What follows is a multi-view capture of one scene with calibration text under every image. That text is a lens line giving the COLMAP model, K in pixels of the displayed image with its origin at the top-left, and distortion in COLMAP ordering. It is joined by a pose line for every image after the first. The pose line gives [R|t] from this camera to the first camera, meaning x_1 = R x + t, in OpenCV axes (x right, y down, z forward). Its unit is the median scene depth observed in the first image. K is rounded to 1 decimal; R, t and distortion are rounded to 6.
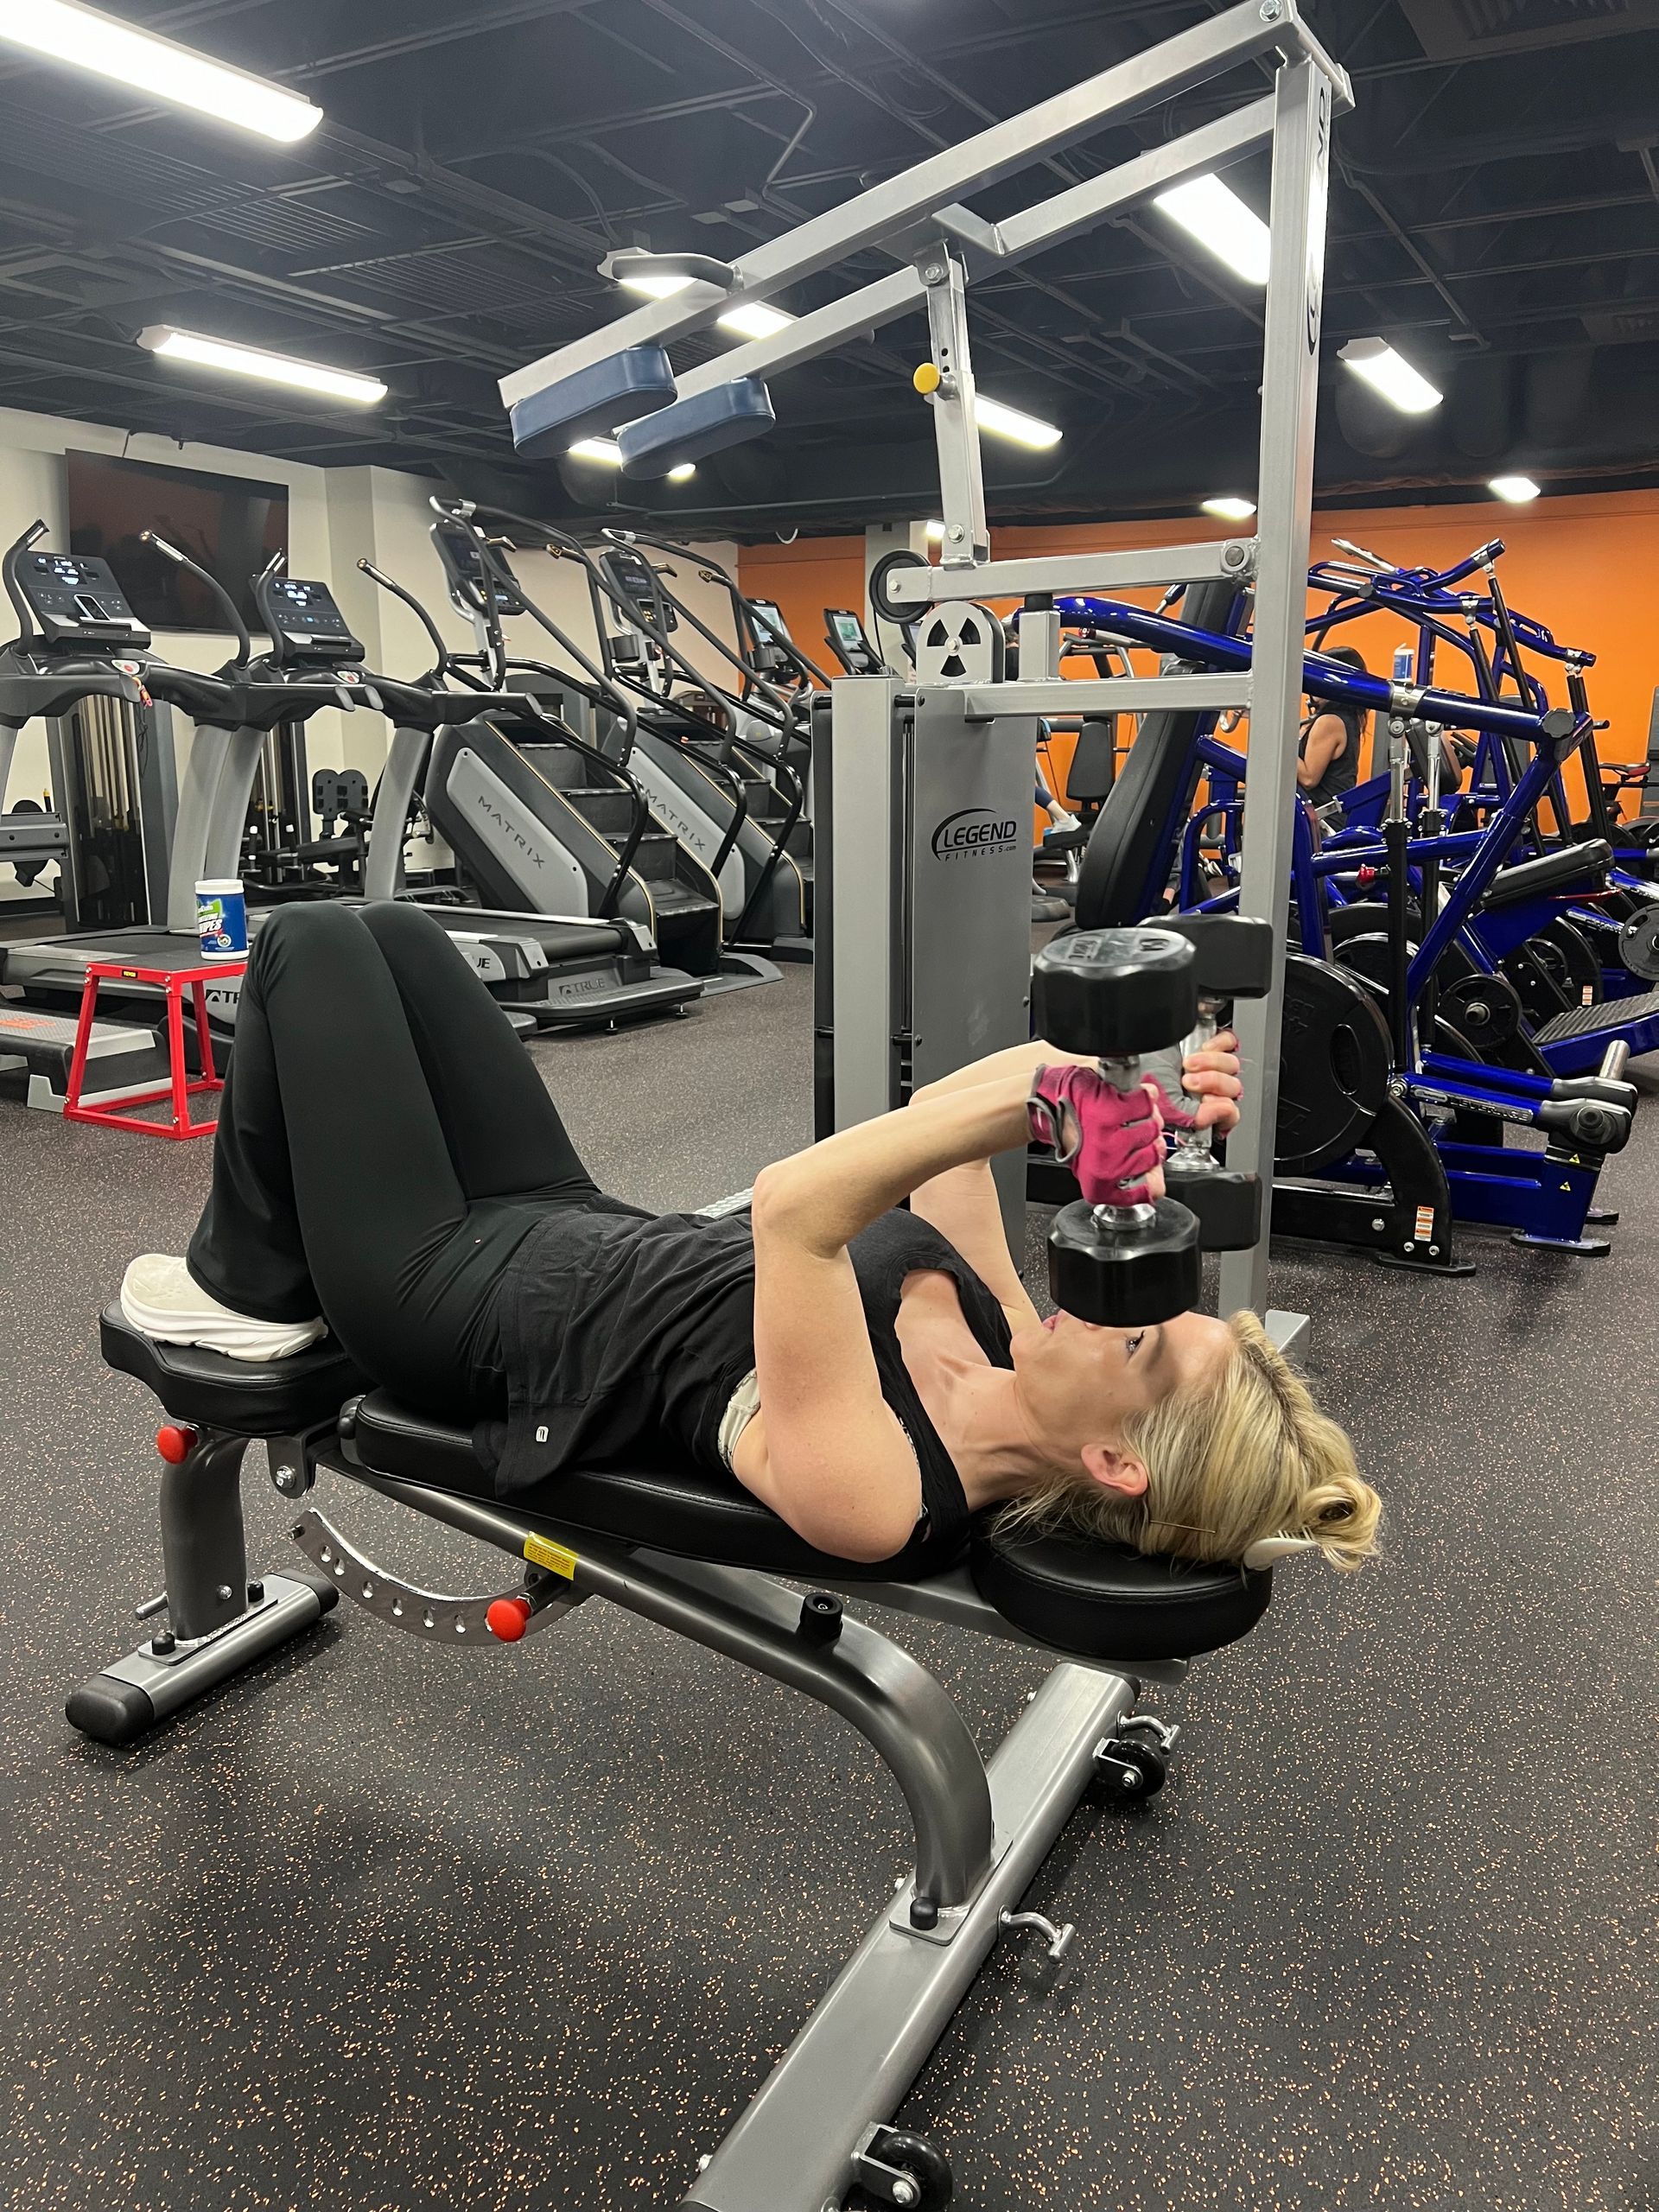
lens RADIAL K [[1649.9, 0, 818.1], [0, 1649.9, 1145.2], [0, 0, 1]] dist [0.052829, -0.061212]
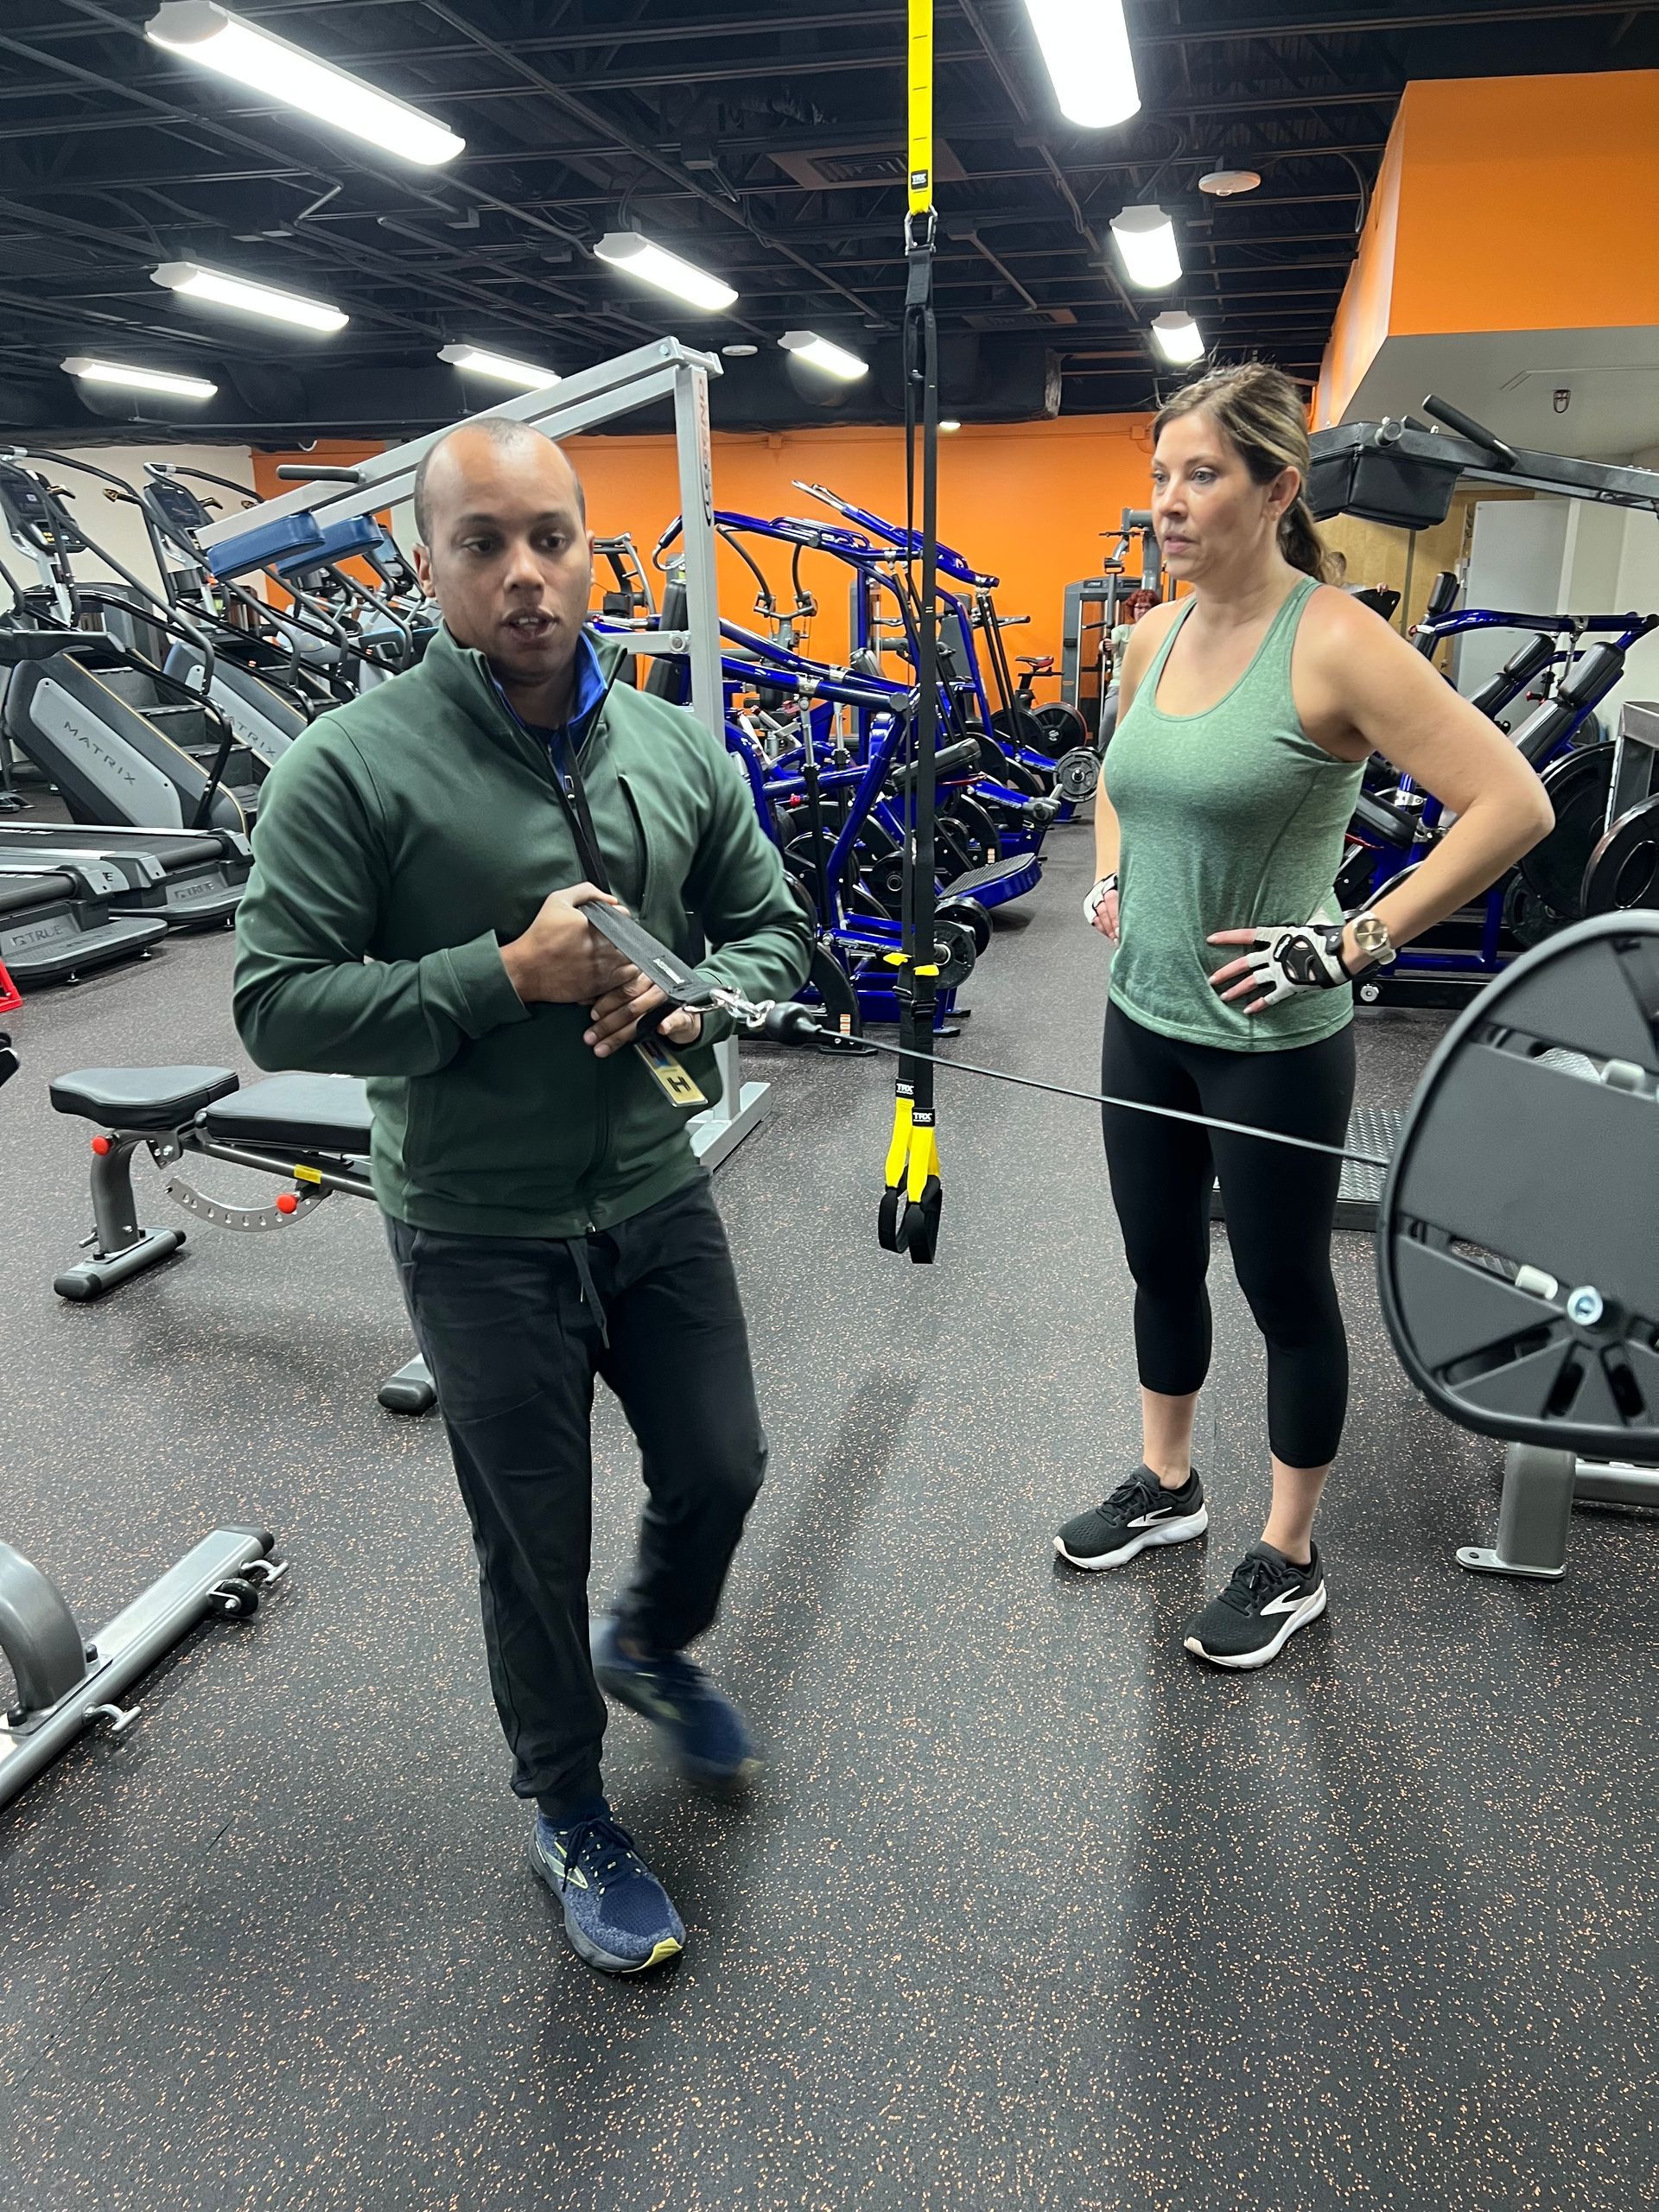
lens RADIAL K [[1649.9, 0, 850.0], [0, 1649.9, 1120.5], [0, 0, 1]] dist [0.052829, -0.061212]
pose [[0.957460, -0.098033, 0.271404, -0.036926], [0.078193, 0.993477, 0.082999, 0.004384], [-0.277770, -0.058246, 0.958880, -0.286095]]
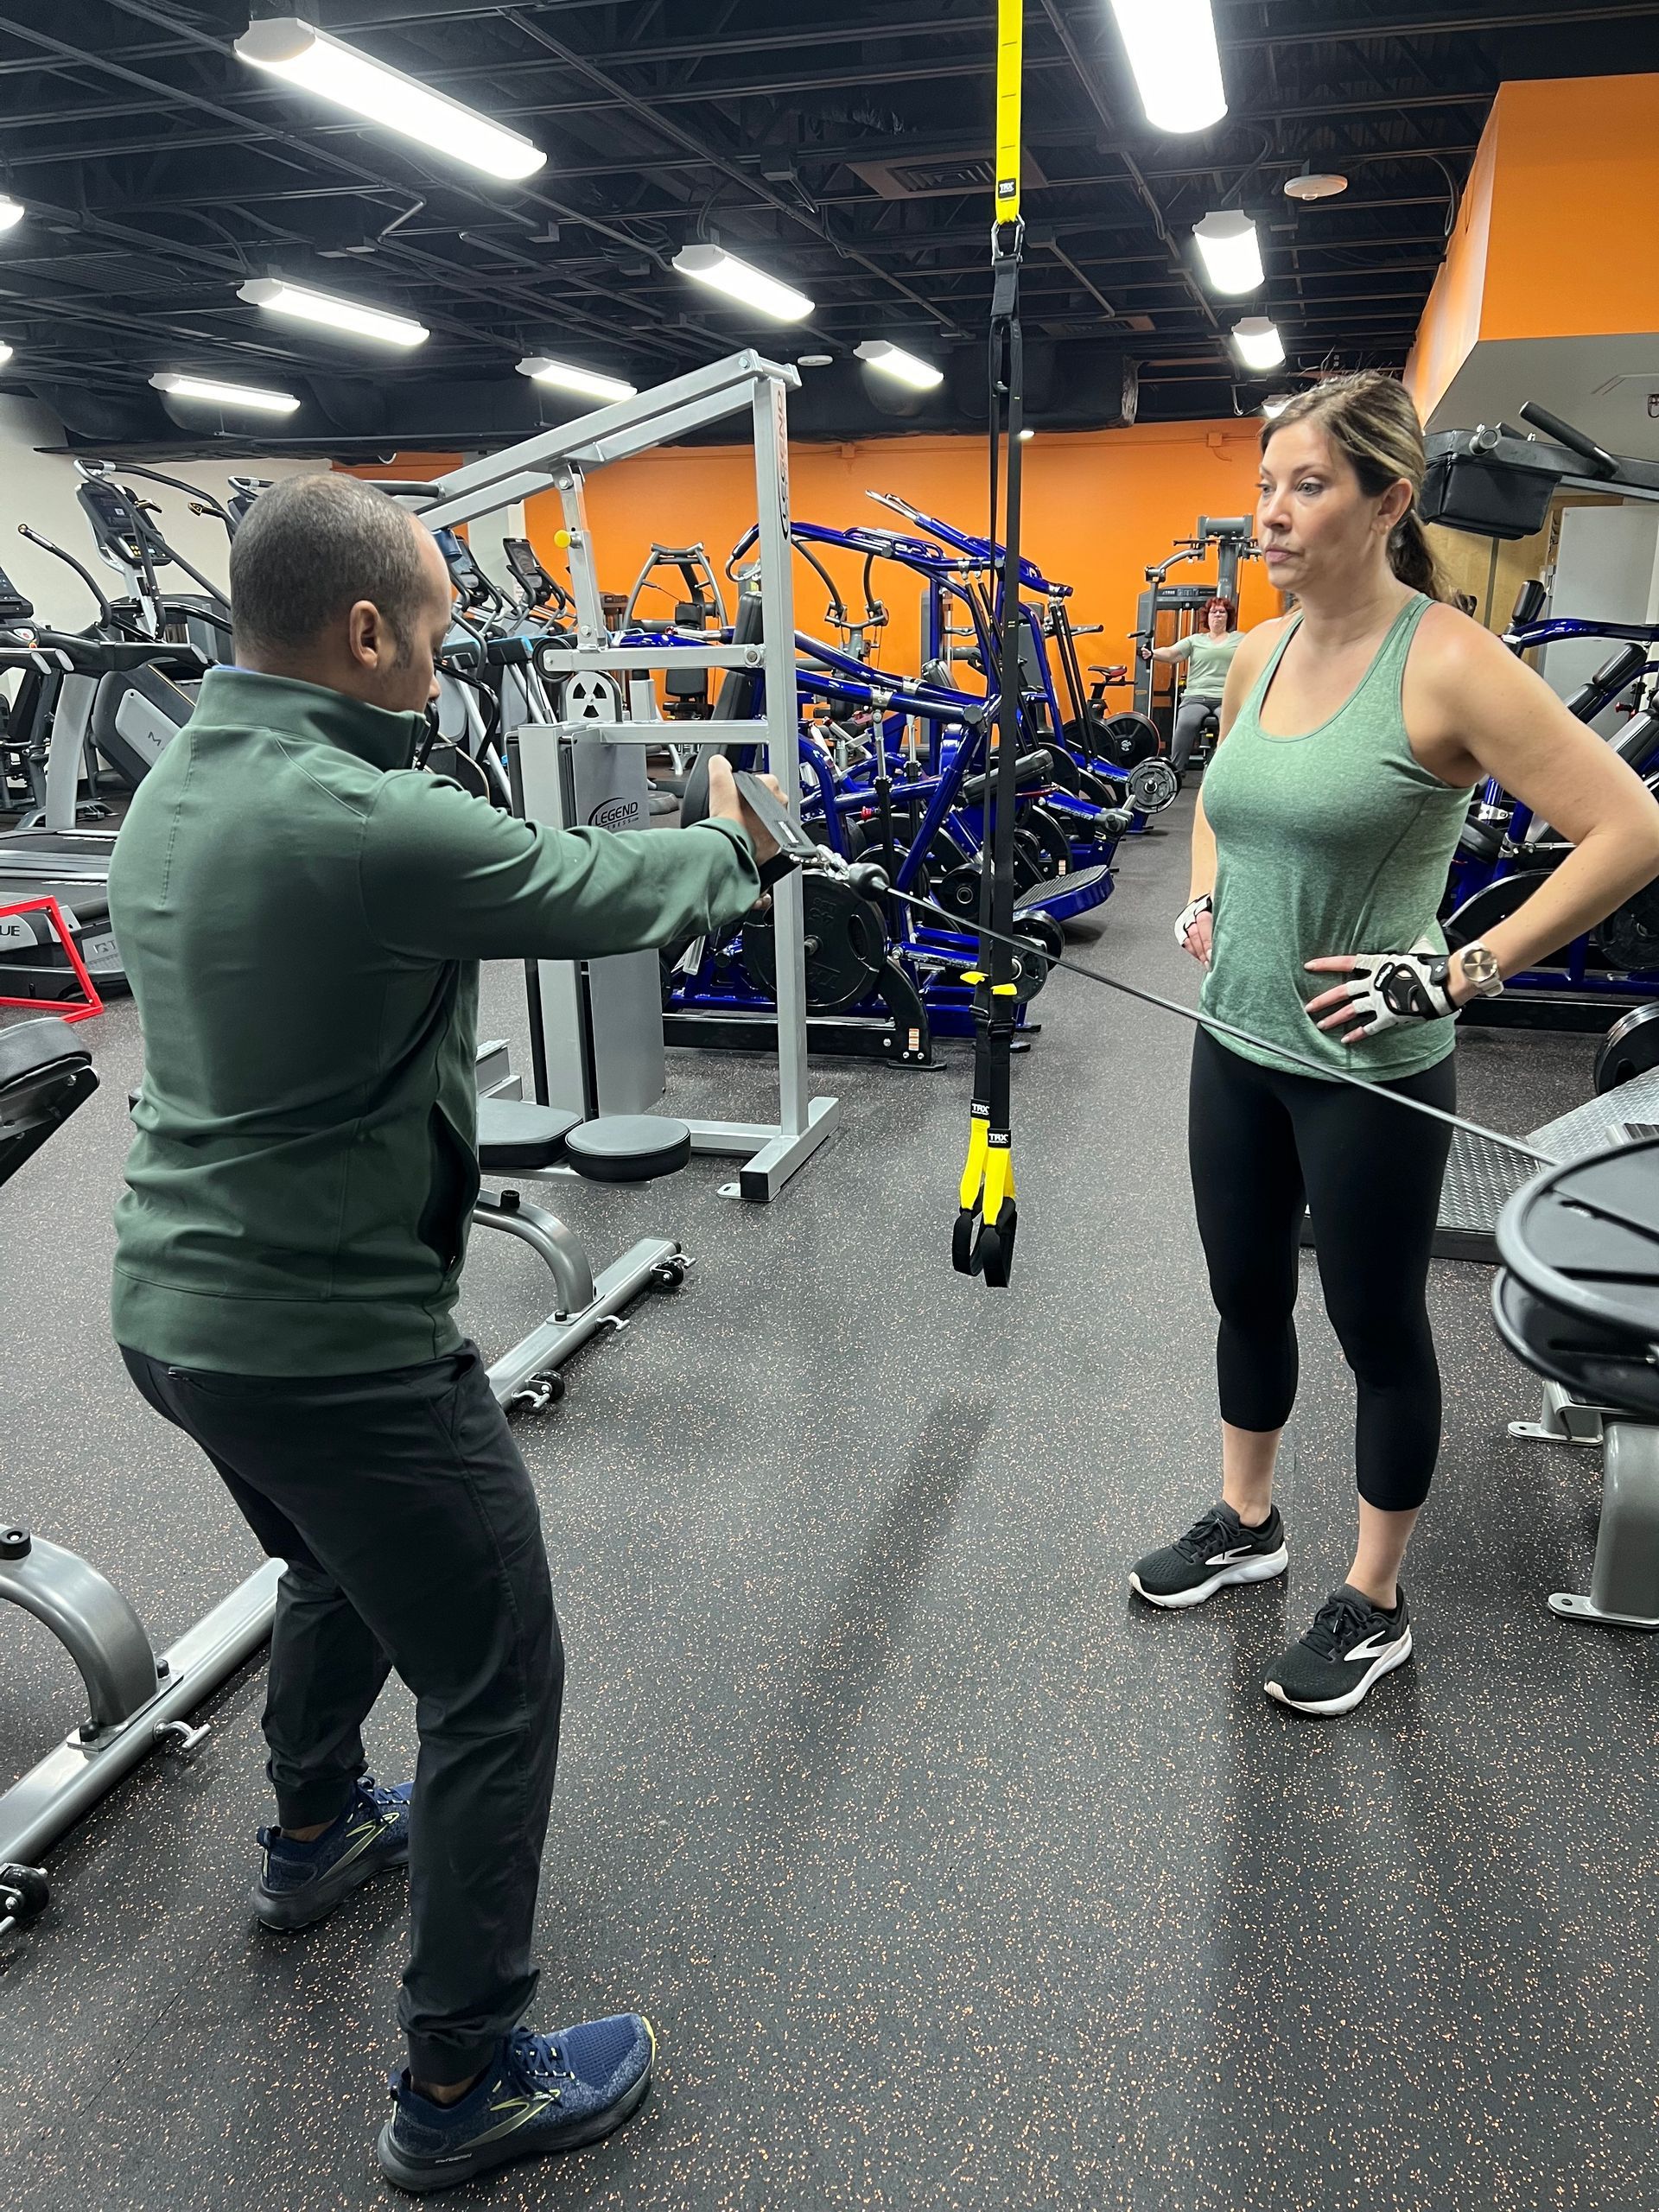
lens RADIAL K [[1649.9, 0, 838.4], [0, 1649.9, 1124.0], [0, 0, 1]] dist [0.052829, -0.061212]
pose [[0.969775, -0.085578, 0.228500, -0.037888], [0.069642, 0.994601, 0.076932, 0.001081], [-0.233850, -0.058693, 0.970500, -0.278968]]
